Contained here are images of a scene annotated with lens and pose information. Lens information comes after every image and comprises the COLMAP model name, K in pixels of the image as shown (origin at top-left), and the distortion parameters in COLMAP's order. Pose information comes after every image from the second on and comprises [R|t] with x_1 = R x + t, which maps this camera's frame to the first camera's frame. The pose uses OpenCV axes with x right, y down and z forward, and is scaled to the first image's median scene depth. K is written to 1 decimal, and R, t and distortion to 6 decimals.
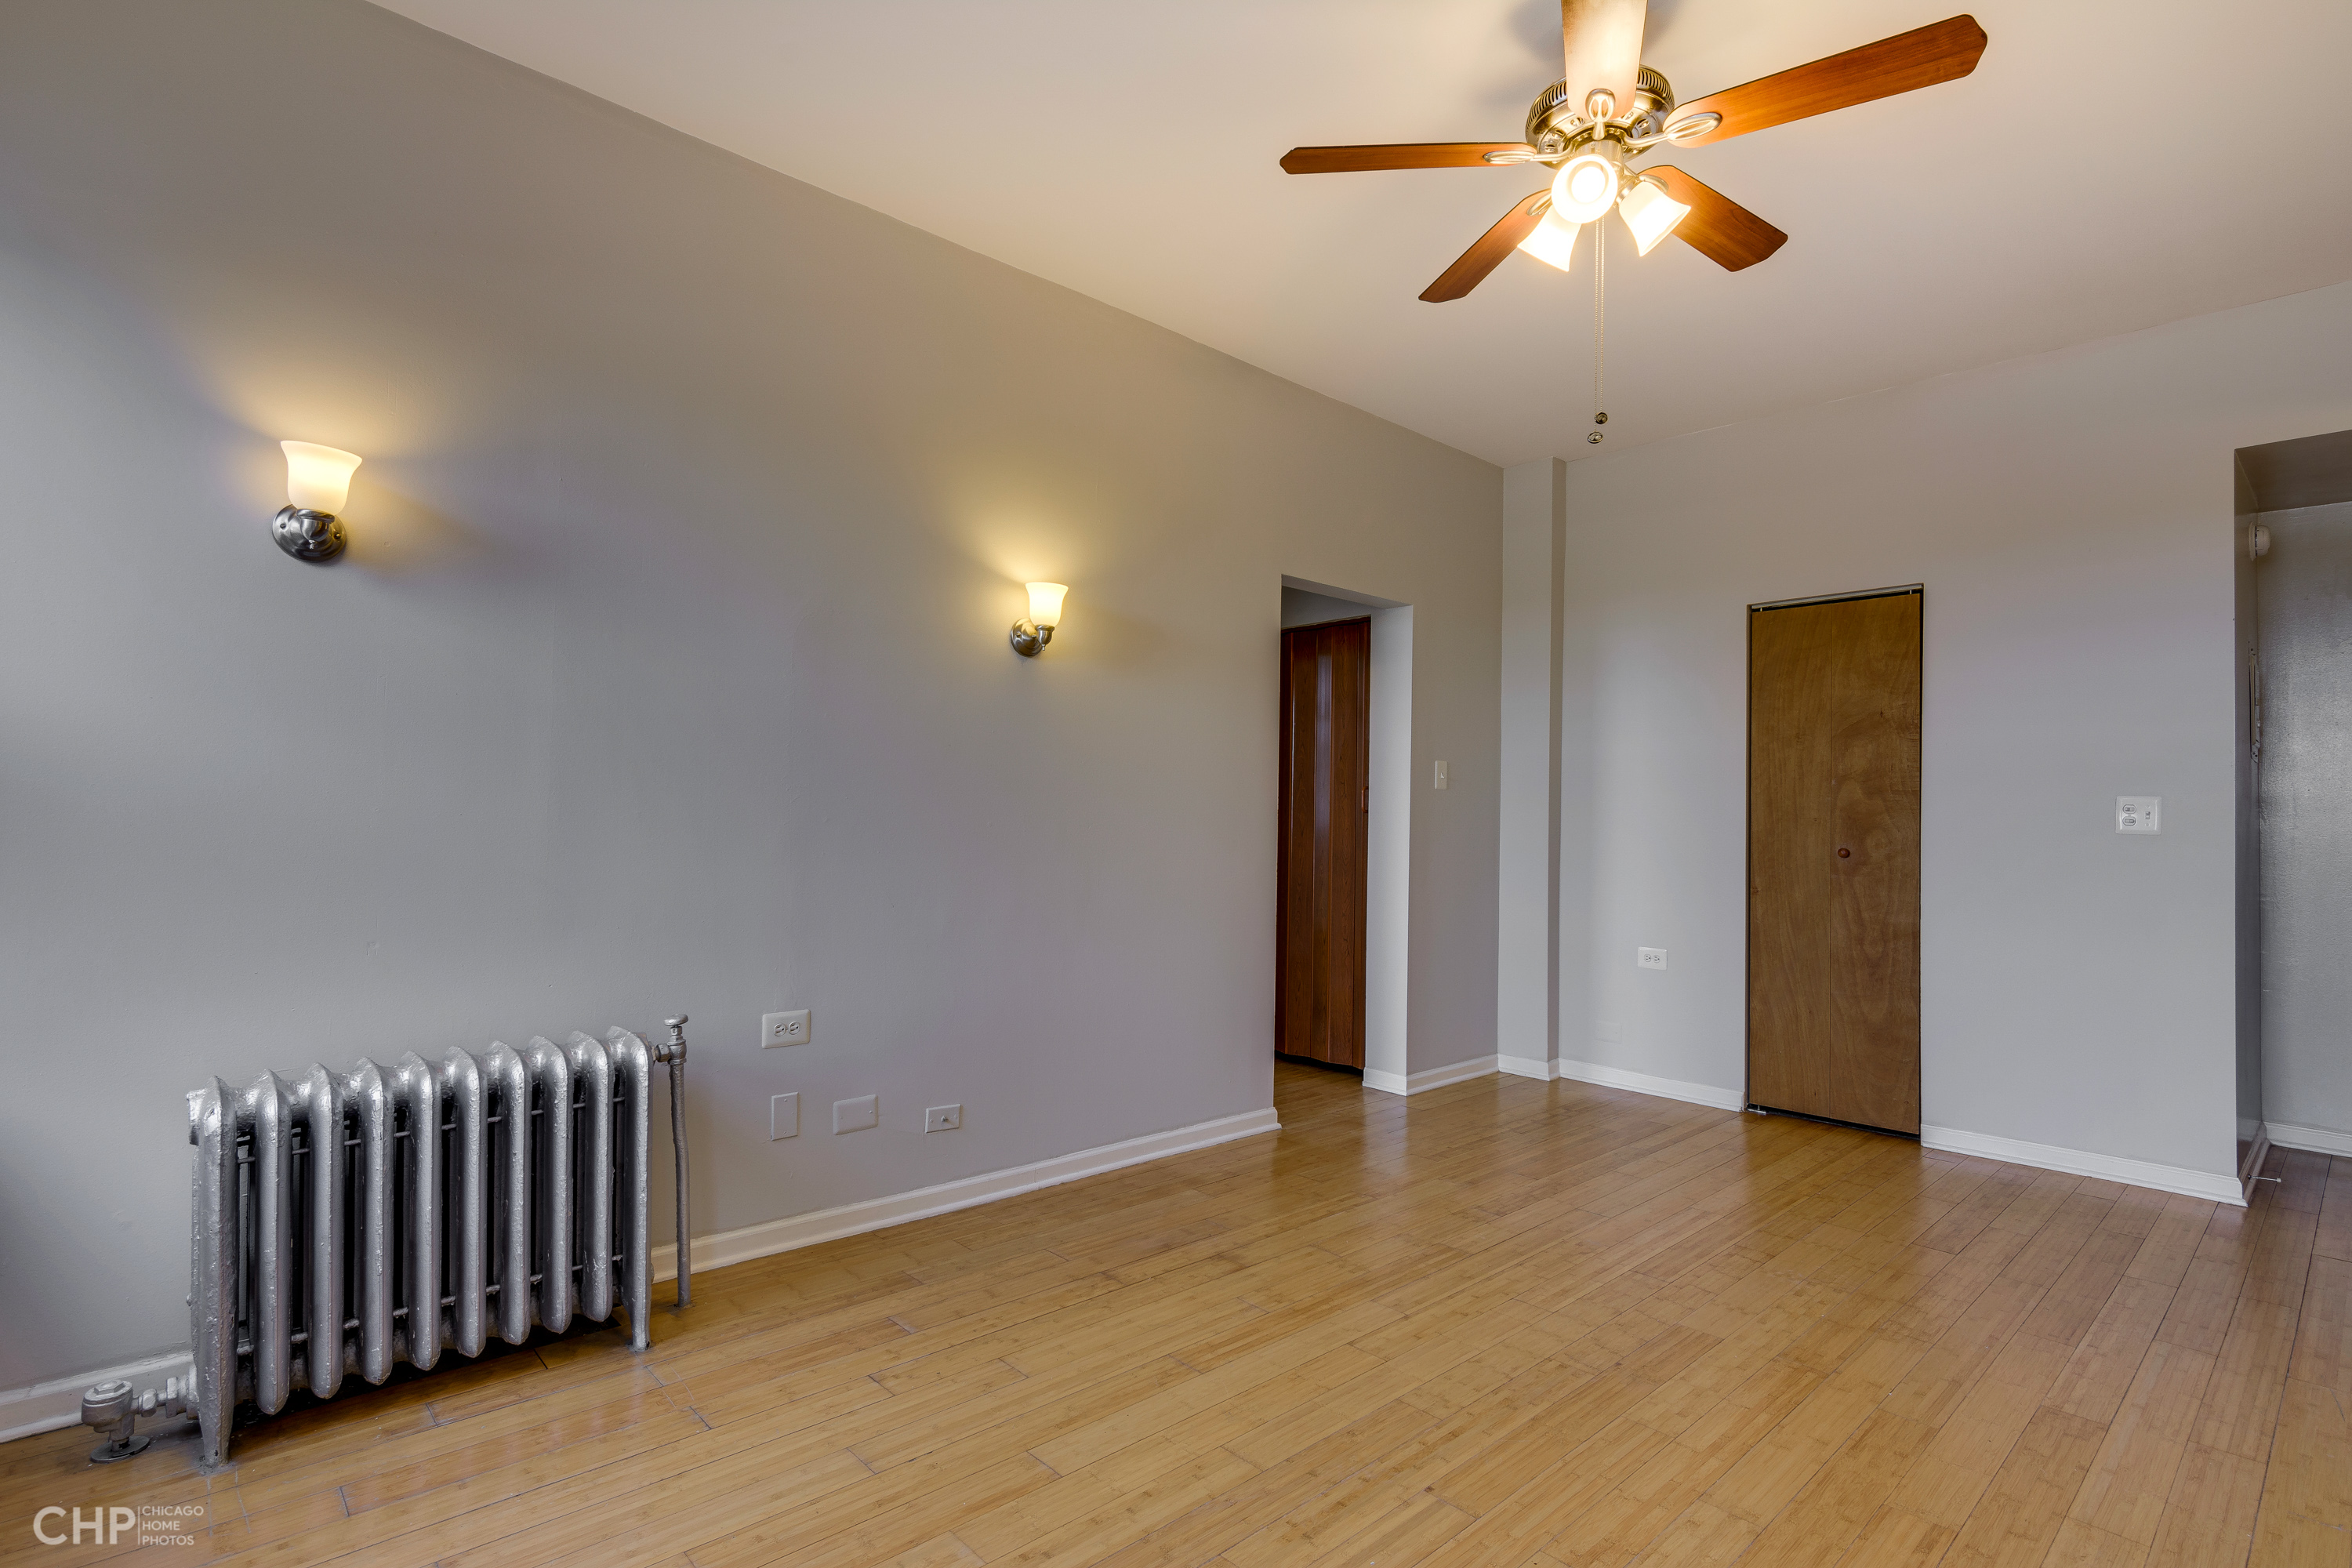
lens RADIAL K [[1134.0, 0, 1188.5], [0, 1134.0, 791.6], [0, 0, 1]] dist [-0.000053, 0.000391]
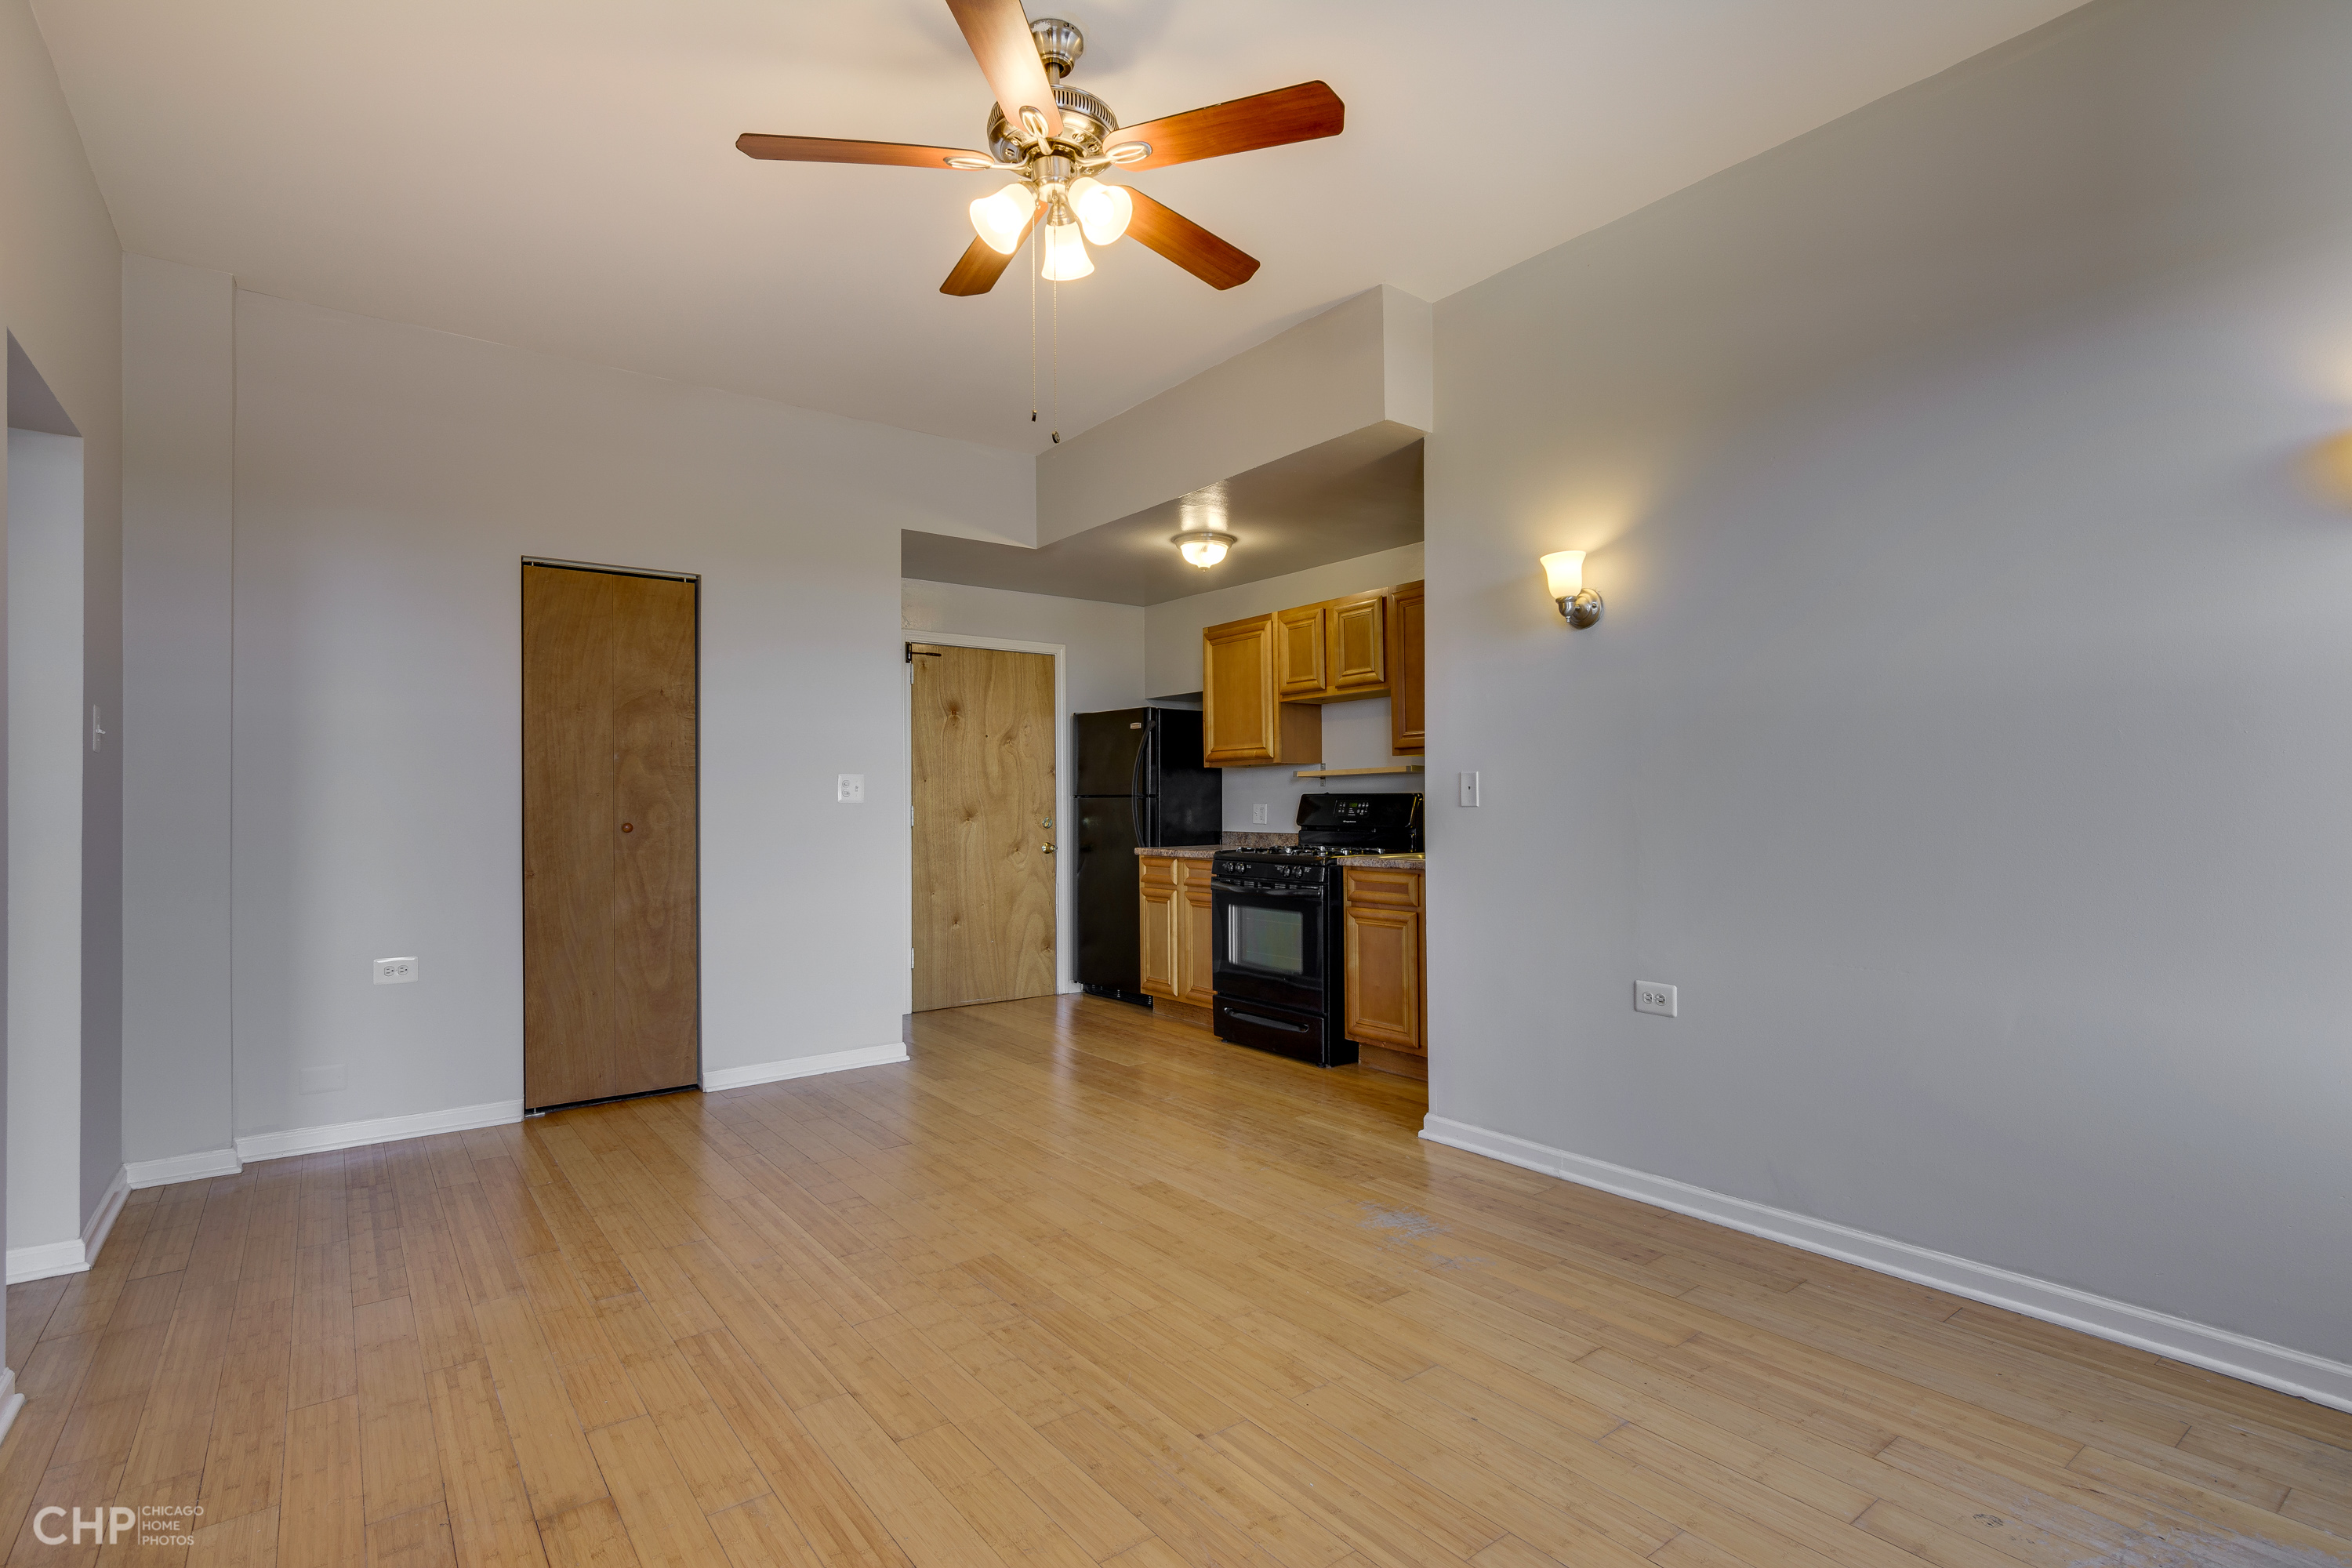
lens RADIAL K [[1134.0, 0, 1188.4], [0, 1134.0, 794.0], [0, 0, 1]] dist [-0.000053, 0.000391]
pose [[0.096641, -0.009378, 0.995275, -0.376300], [-0.017483, 0.999785, 0.011118, 0.004641], [-0.995166, -0.018475, 0.096456, 0.419358]]
